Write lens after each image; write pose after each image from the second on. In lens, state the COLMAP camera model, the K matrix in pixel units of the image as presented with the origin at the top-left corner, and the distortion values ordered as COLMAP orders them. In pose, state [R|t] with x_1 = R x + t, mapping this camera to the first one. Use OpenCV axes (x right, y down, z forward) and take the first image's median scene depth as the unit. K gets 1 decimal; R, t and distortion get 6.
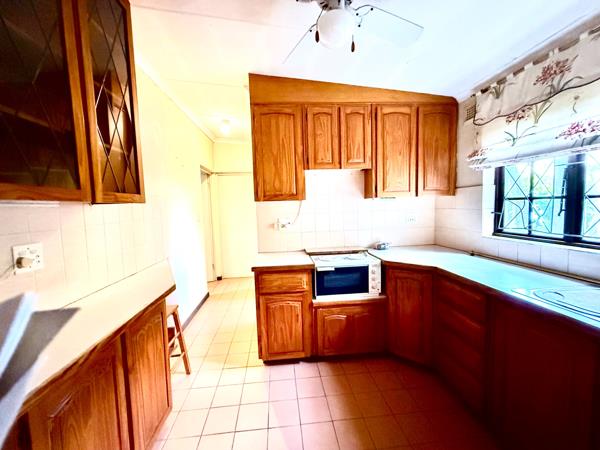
lens RADIAL K [[240.8, 0, 295.2], [0, 240.8, 223.8], [0, 0, 1]] dist [0.000155, -0.000411]
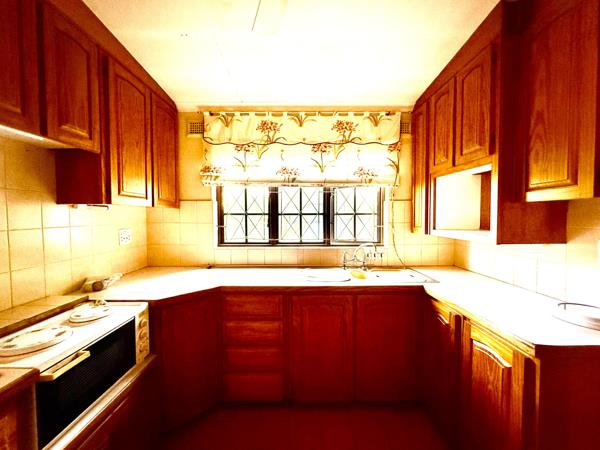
lens RADIAL K [[240.8, 0, 295.5], [0, 240.8, 223.4], [0, 0, 1]] dist [0.000155, -0.000411]
pose [[0.081840, -0.001250, 0.996645, -0.280726], [0.070903, 0.997473, -0.004571, -0.030207], [-0.994120, 0.071039, 0.081722, 0.606502]]
